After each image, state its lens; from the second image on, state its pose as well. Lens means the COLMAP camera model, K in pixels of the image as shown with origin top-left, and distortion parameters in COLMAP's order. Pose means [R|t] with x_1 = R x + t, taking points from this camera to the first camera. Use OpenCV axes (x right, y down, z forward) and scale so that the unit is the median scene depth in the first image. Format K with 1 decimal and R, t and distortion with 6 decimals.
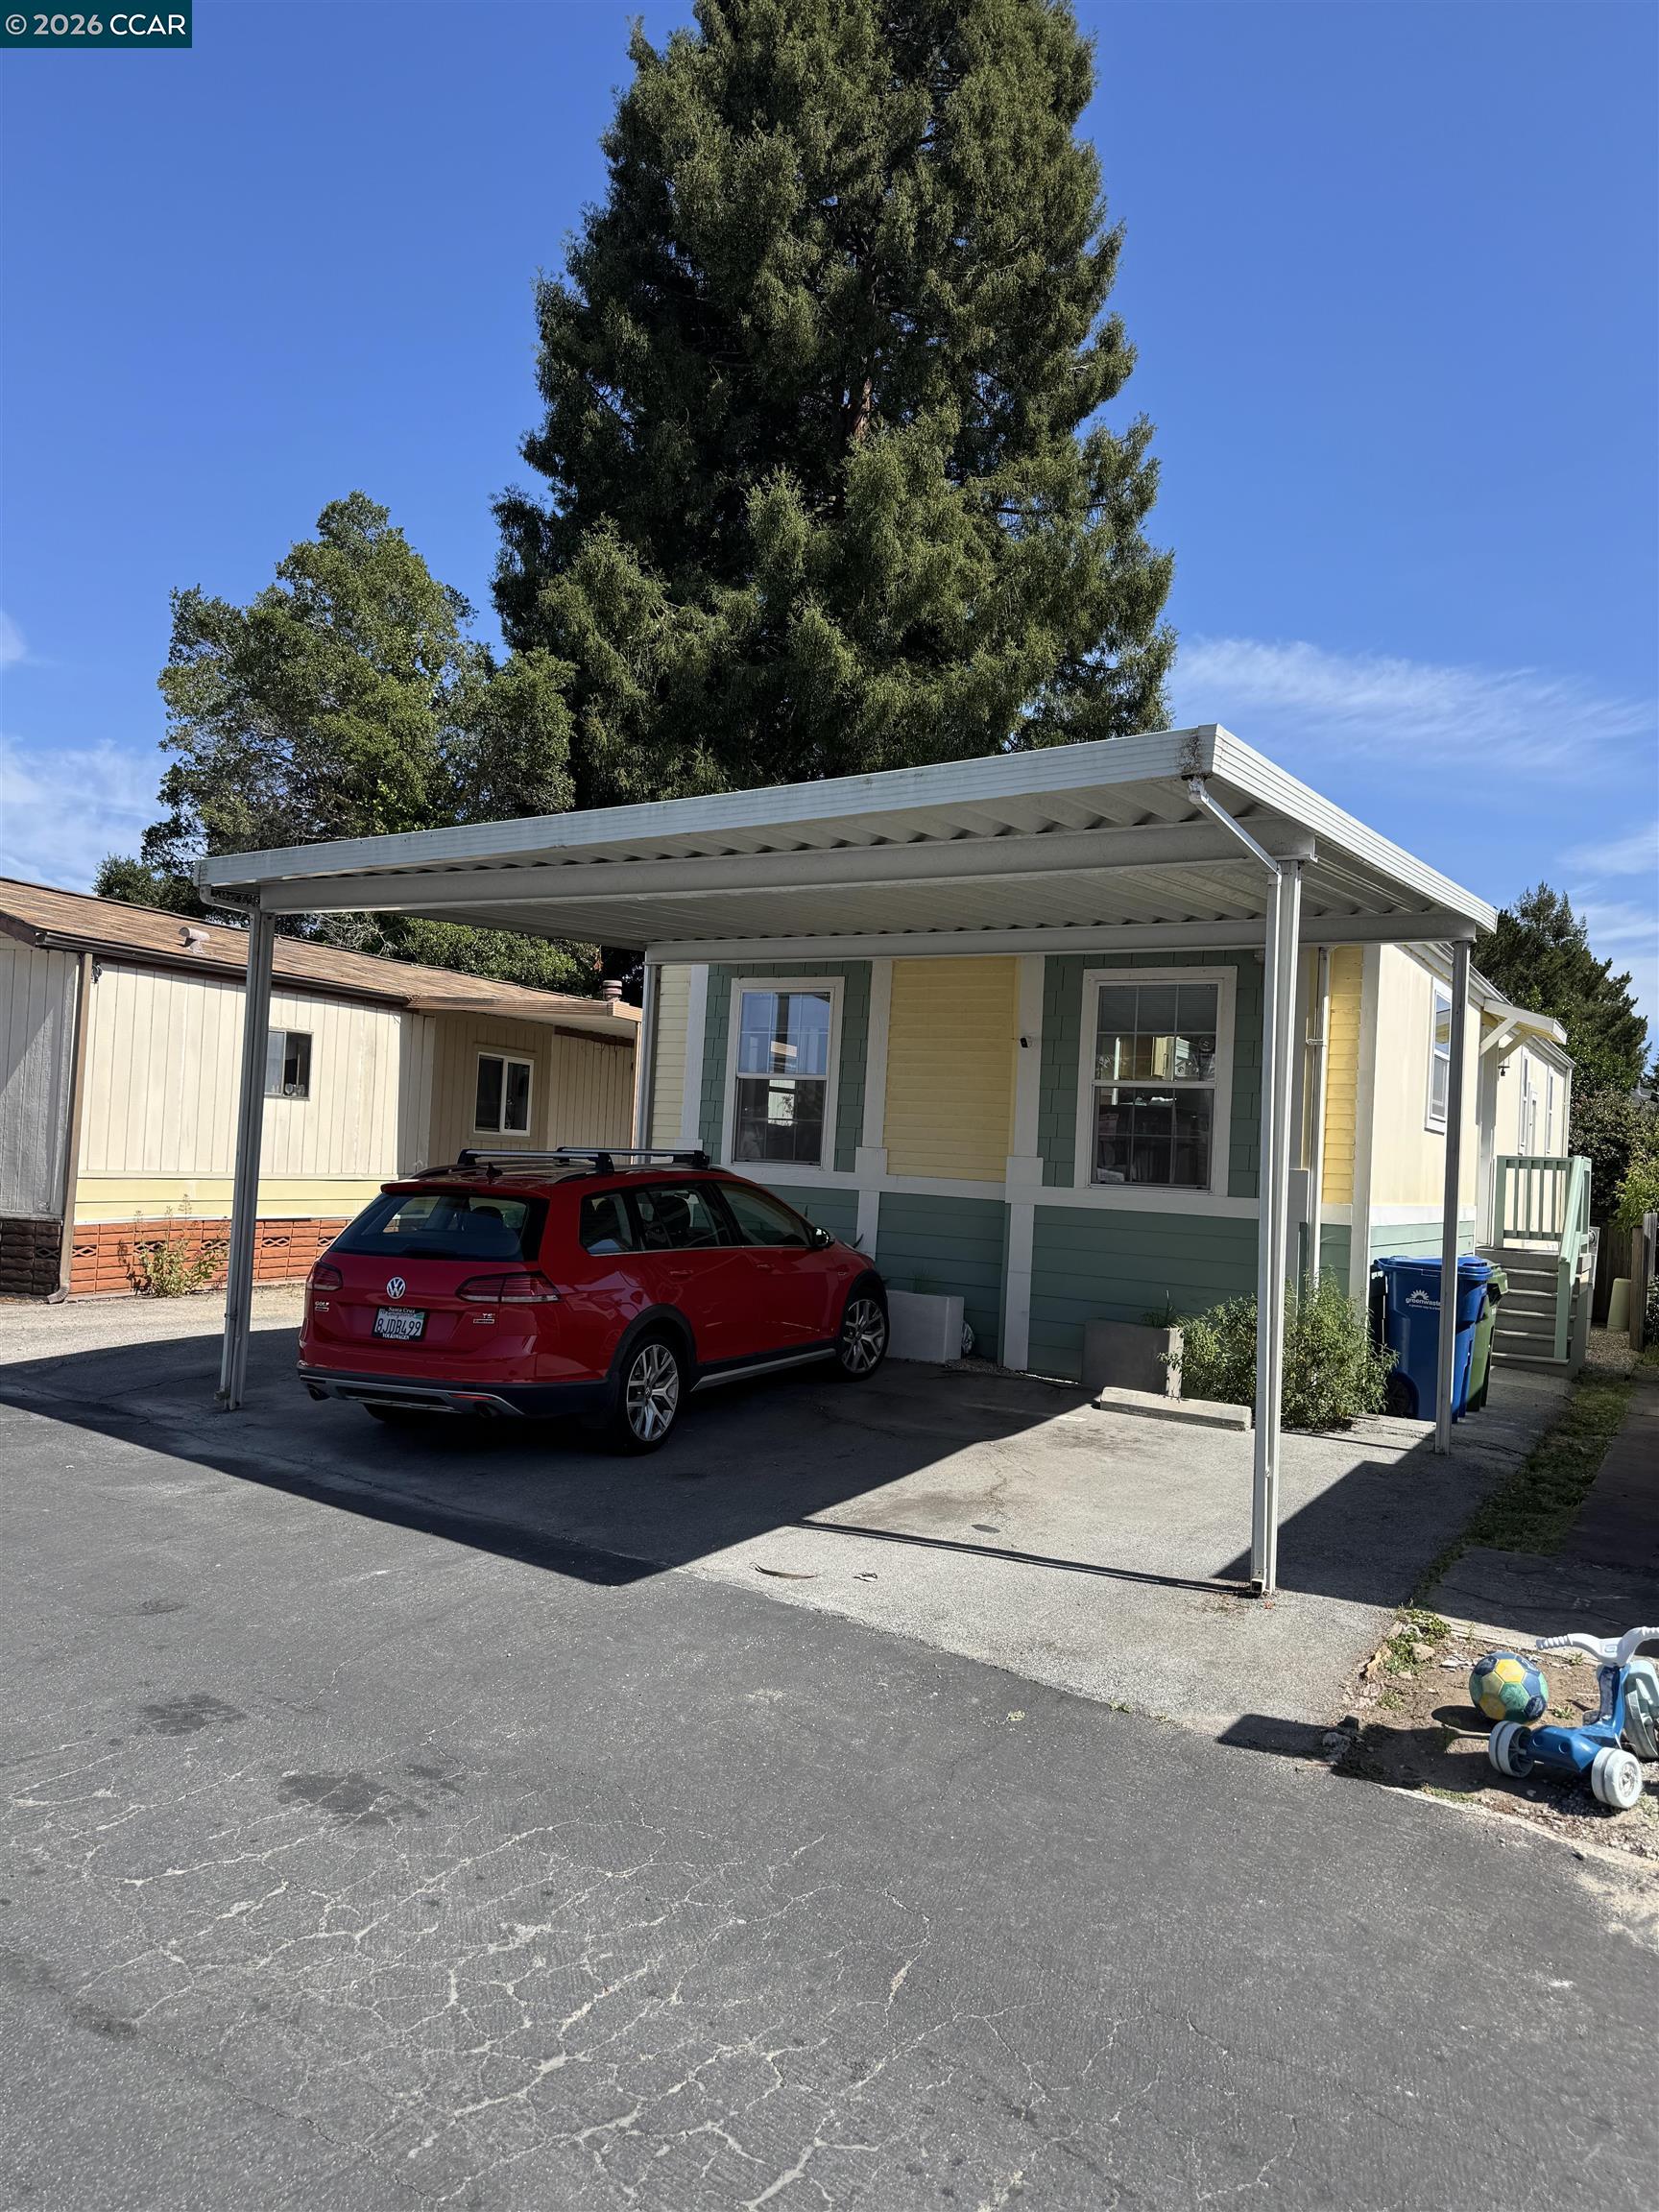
lens RADIAL K [[1587.5, 0, 827.6], [0, 1587.5, 1114.5], [0, 0, 1]] dist [0.028448, -0.043428]
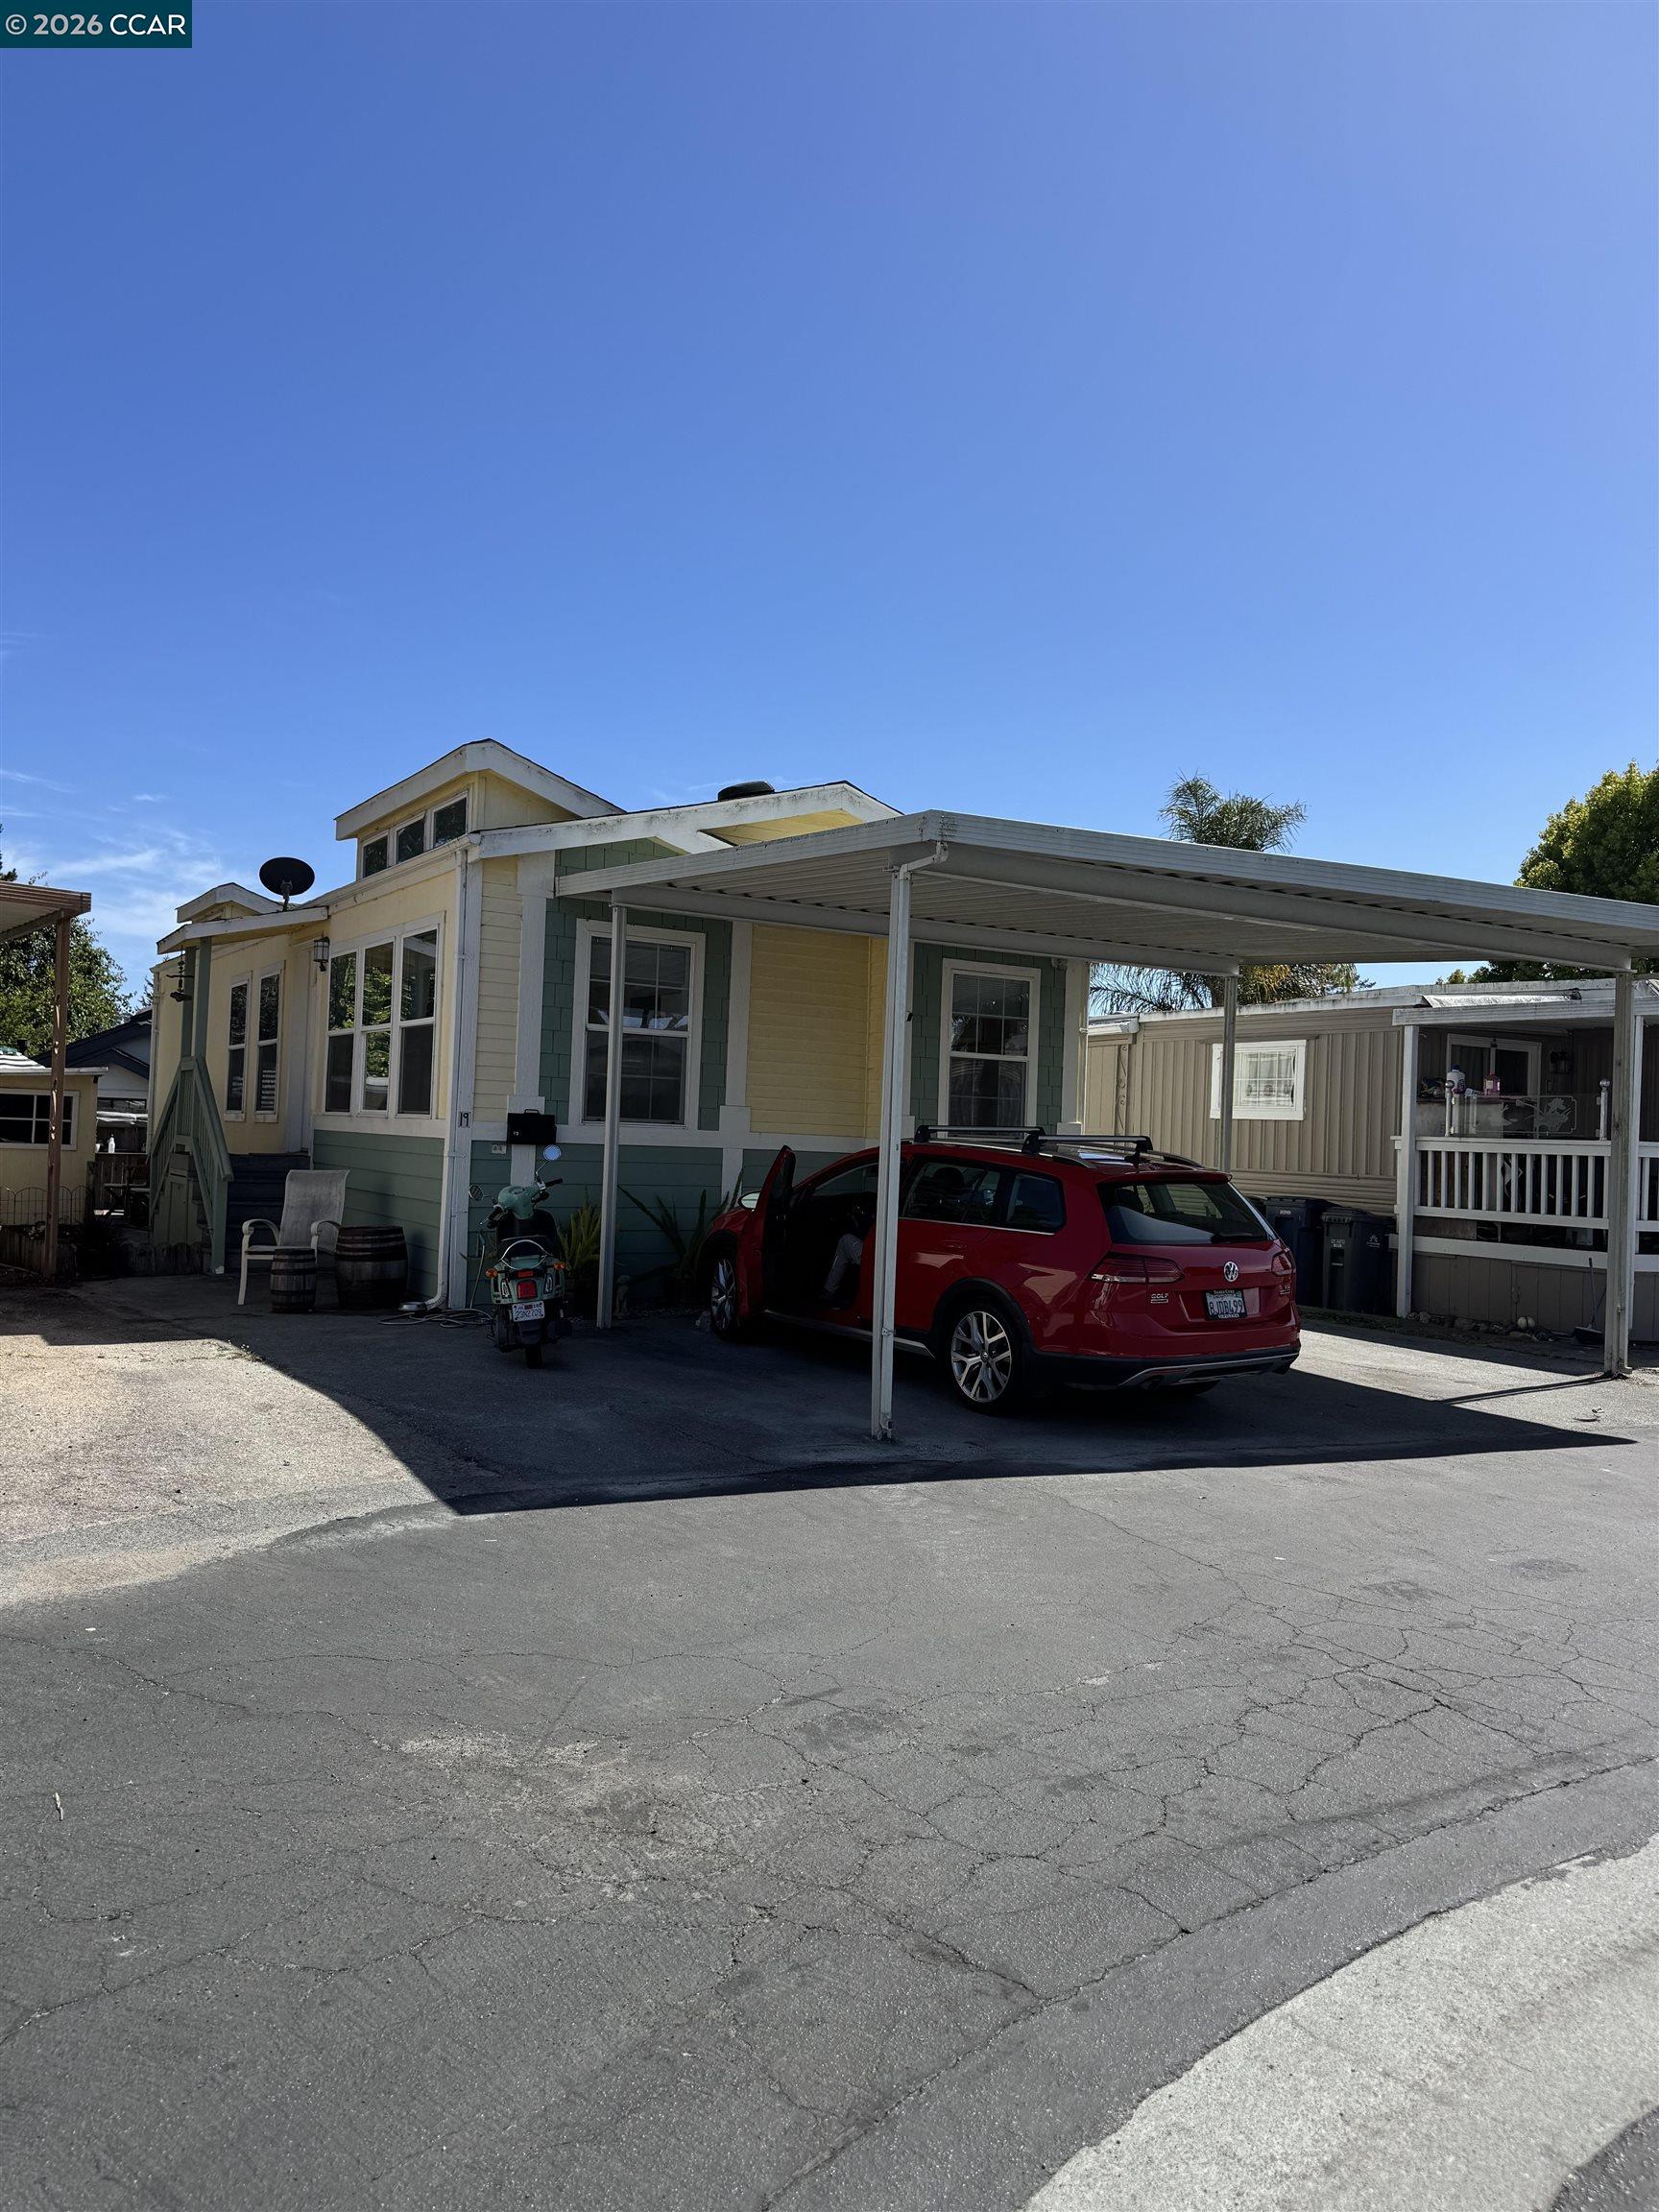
lens RADIAL K [[1587.5, 0, 905.6], [0, 1587.5, 1072.5], [0, 0, 1]] dist [0.028448, -0.043428]
pose [[0.440074, 0.002806, 0.897957, -0.359529], [-0.041481, 0.998991, 0.017207, -0.009664], [-0.897003, -0.044820, 0.439746, 0.194717]]
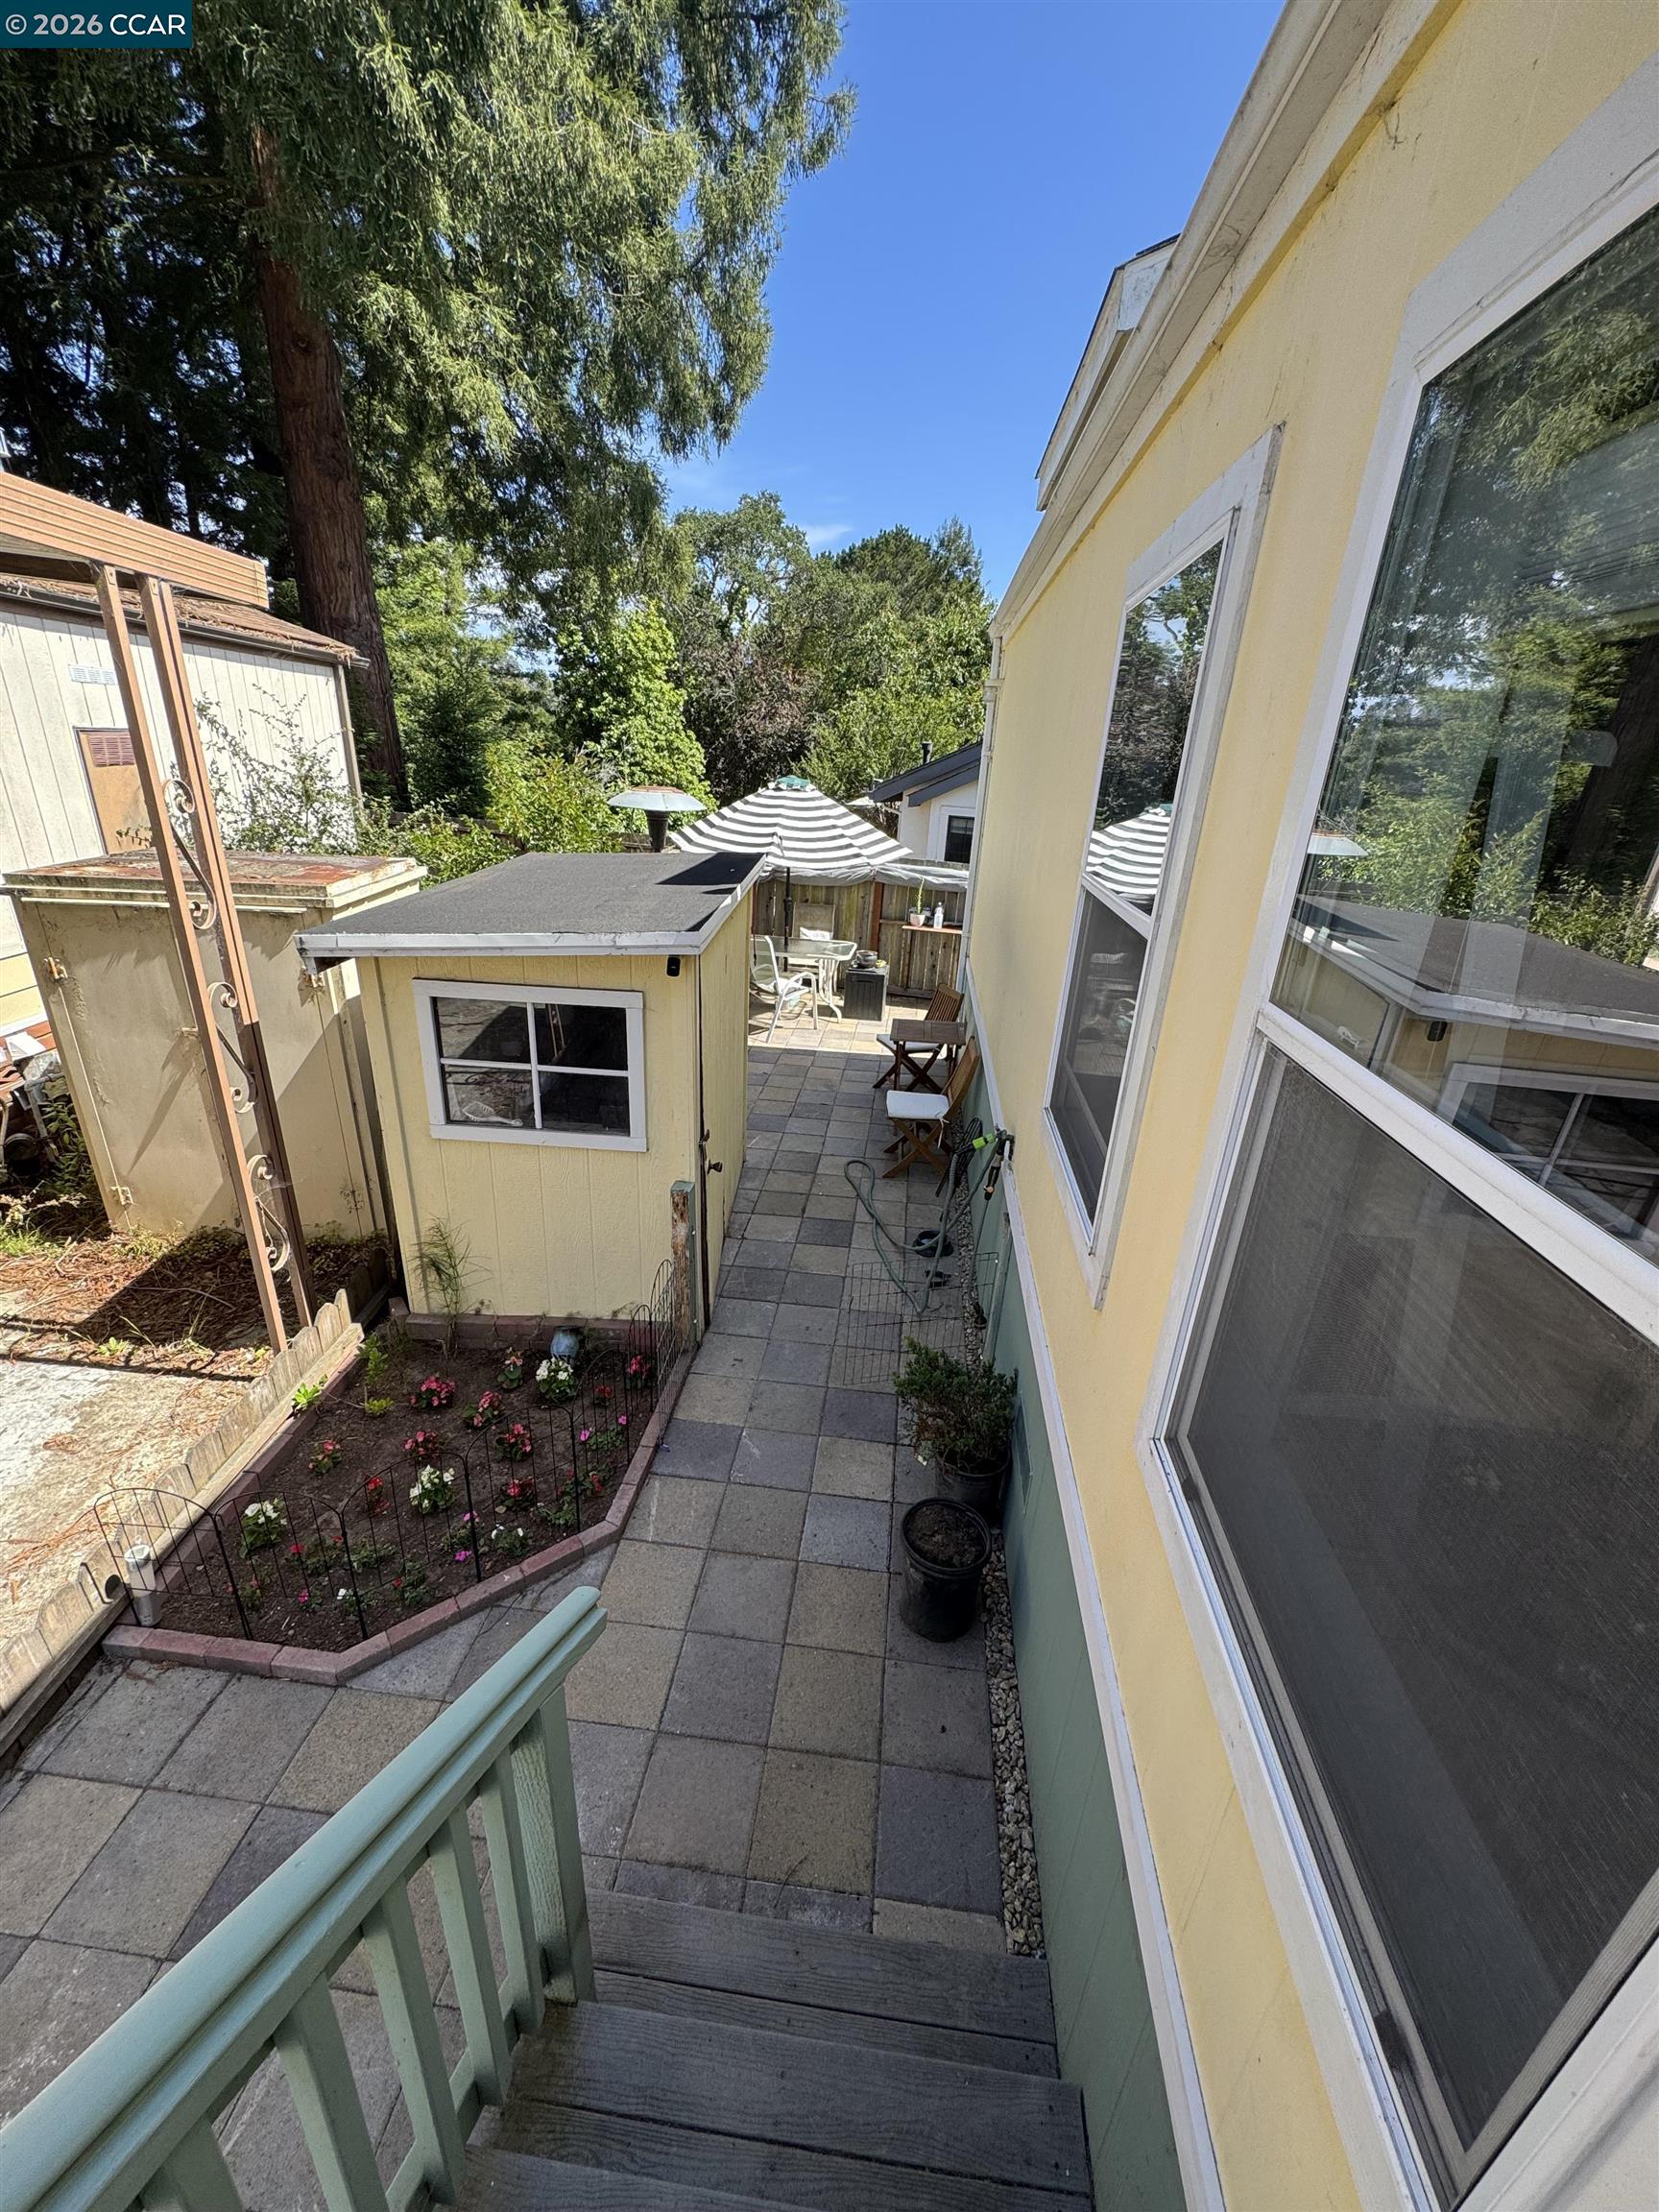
lens RADIAL K [[881.2, 0, 828.5], [0, 881.2, 1118.8], [0, 0, 1]] dist [-0.000426, 0.000456]
pose [[0.914373, -0.153855, 0.374500, 0.017952], [-0.022780, 0.903967, 0.426995, -0.012770], [-0.404231, -0.398964, 0.823059, 0.628072]]
